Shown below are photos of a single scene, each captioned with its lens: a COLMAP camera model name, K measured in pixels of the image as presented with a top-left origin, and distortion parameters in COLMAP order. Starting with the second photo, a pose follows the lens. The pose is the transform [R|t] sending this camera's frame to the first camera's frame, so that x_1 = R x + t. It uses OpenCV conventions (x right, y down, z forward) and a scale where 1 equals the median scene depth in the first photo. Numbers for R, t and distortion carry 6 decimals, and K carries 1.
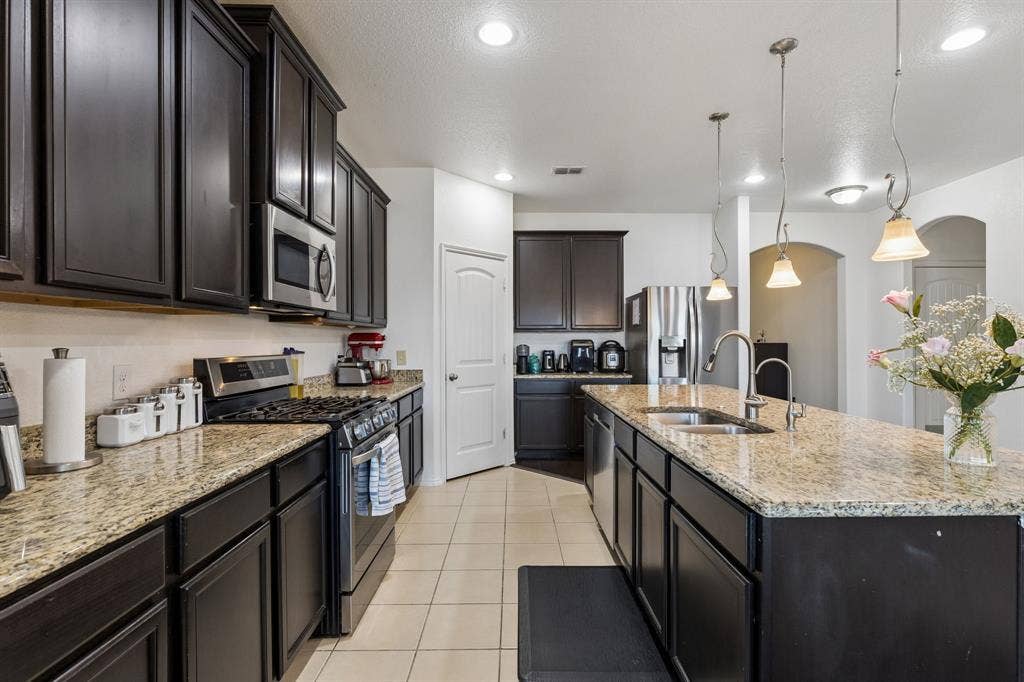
lens RADIAL K [[475.9, 0, 514.5], [0, 475.9, 341.3], [0, 0, 1]] dist [-0.024503, 0.000068]
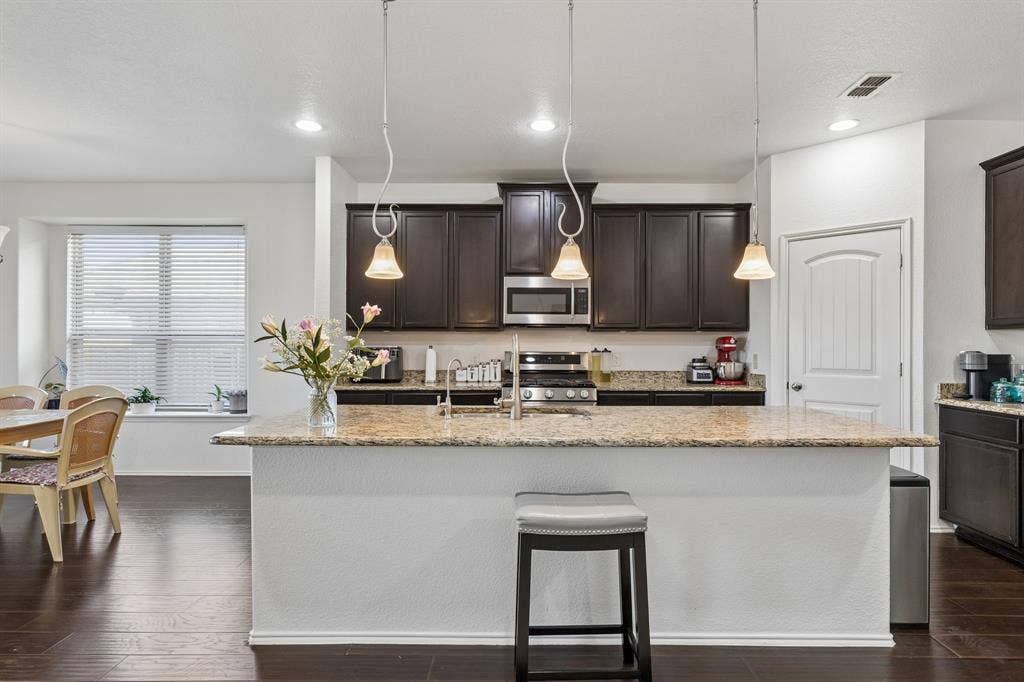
lens RADIAL K [[514.5, 0, 517.4], [0, 514.5, 344.8], [0, 0, 1]] dist [-0.006226, -0.000118]
pose [[-0.015560, -0.000743, -0.999879, 0.932661], [-0.004675, 0.999989, -0.000670, 0.003443], [0.999868, 0.004664, -0.015563, 0.589769]]
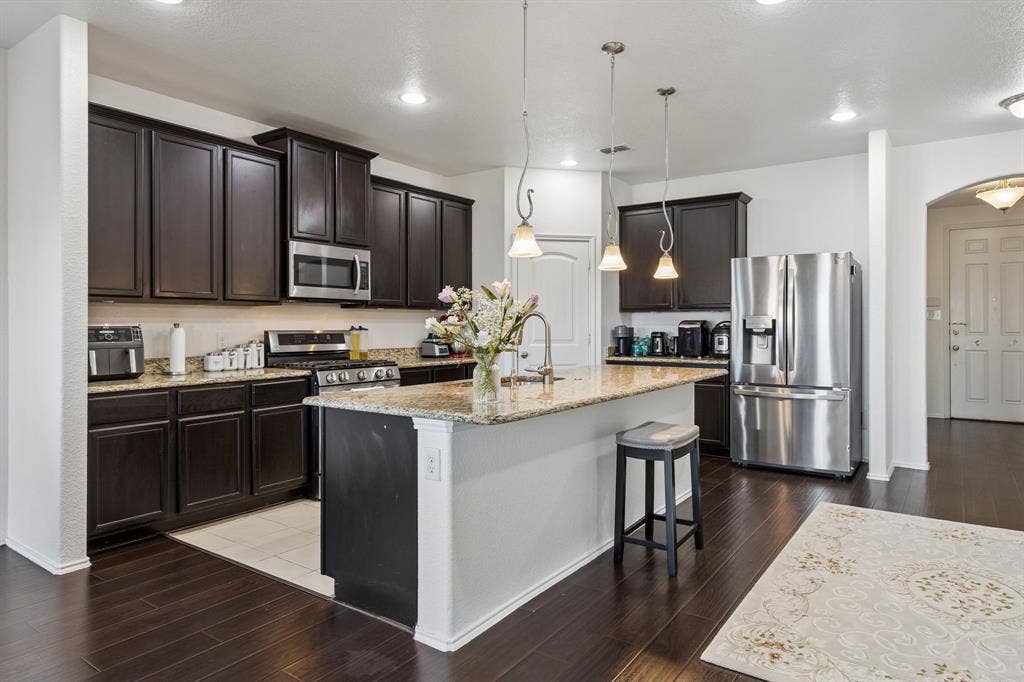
lens RADIAL K [[622.5, 0, 514.8], [0, 622.5, 317.2], [0, 0, 1]] dist [0.000822, 0.000443]
pose [[0.808028, -0.004694, -0.589125, 0.797631], [-0.001662, 0.999946, -0.010246, 0.004610], [0.589142, 0.009258, 0.807977, -0.188768]]
